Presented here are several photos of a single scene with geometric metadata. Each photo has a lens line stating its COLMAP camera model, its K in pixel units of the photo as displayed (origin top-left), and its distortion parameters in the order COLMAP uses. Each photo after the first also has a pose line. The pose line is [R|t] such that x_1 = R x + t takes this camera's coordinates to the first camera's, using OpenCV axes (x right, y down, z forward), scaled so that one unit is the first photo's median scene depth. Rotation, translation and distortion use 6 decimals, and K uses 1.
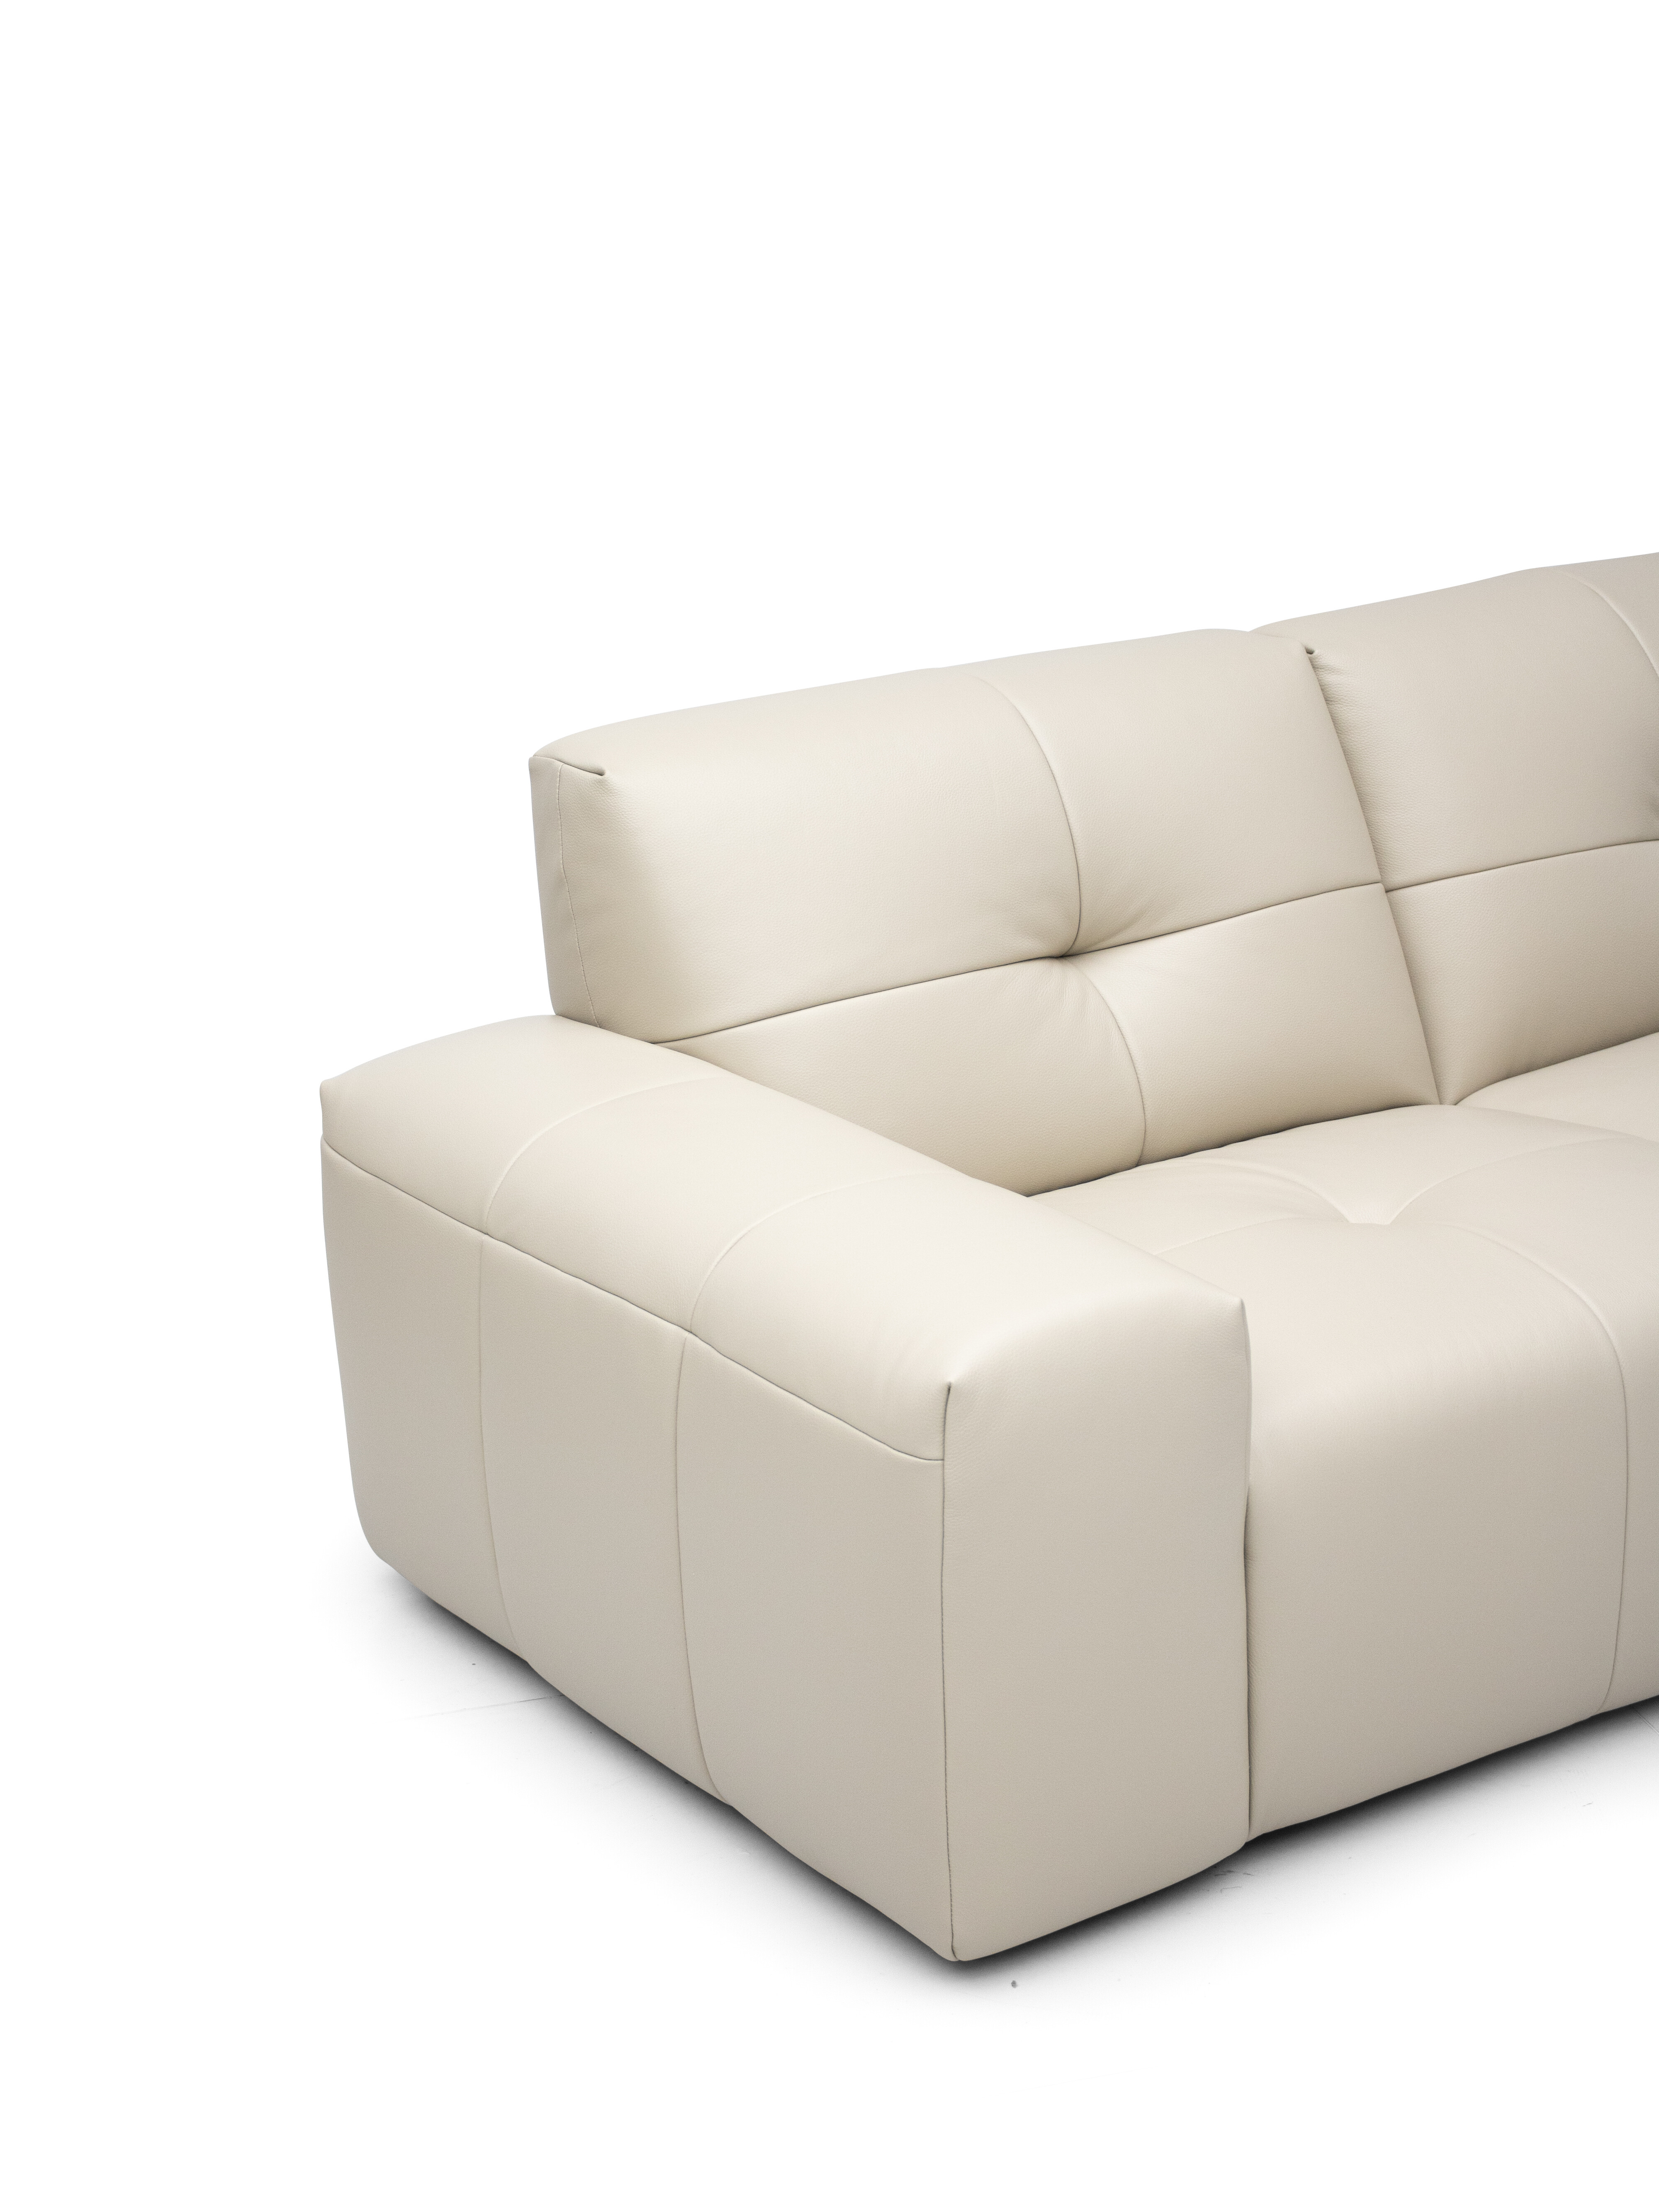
lens RADIAL K [[3475.1, 0, 828.9], [0, 3475.1, 1103.9], [0, 0, 1]] dist [-0.025717, 0.000000]
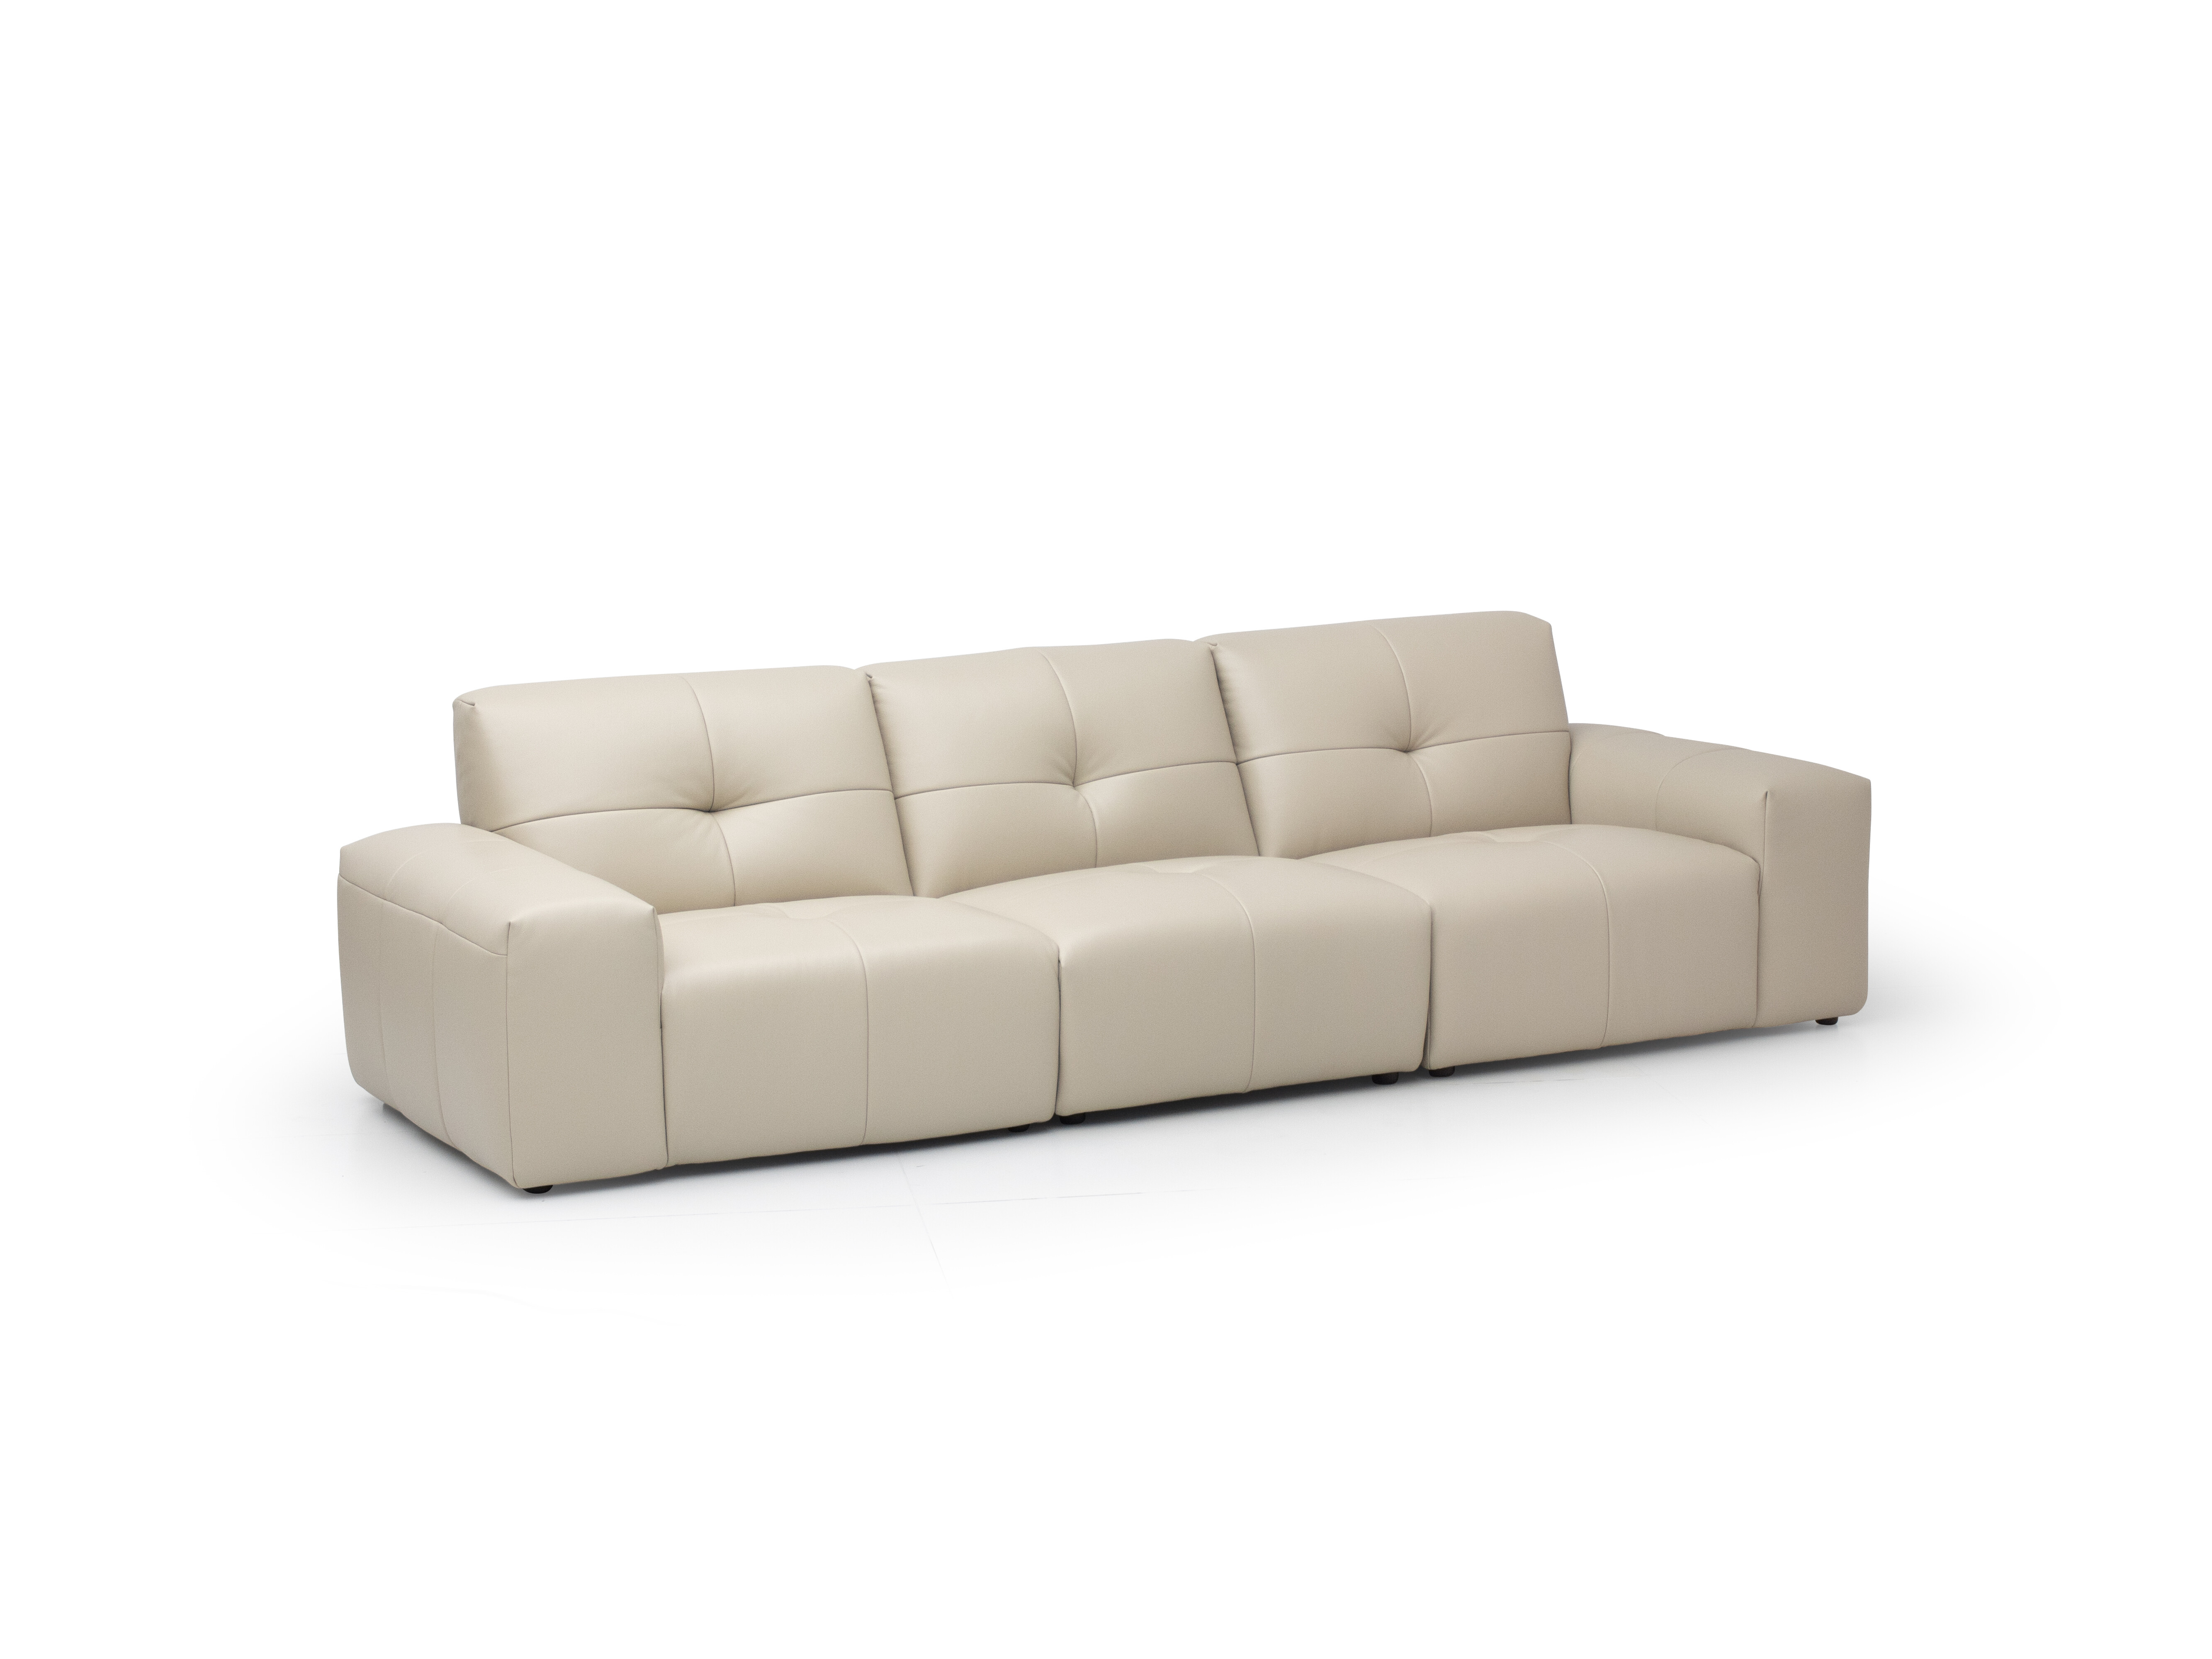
lens RADIAL K [[3475.1, 0, 1111.9], [0, 3475.1, 829.1], [0, 0, 1]] dist [-0.025717, 0.000000]
pose [[0.995285, 0.047937, -0.084321, 0.490675], [-0.059425, 0.988438, -0.139495, 0.246556], [0.076659, 0.143848, 0.986626, -1.031874]]
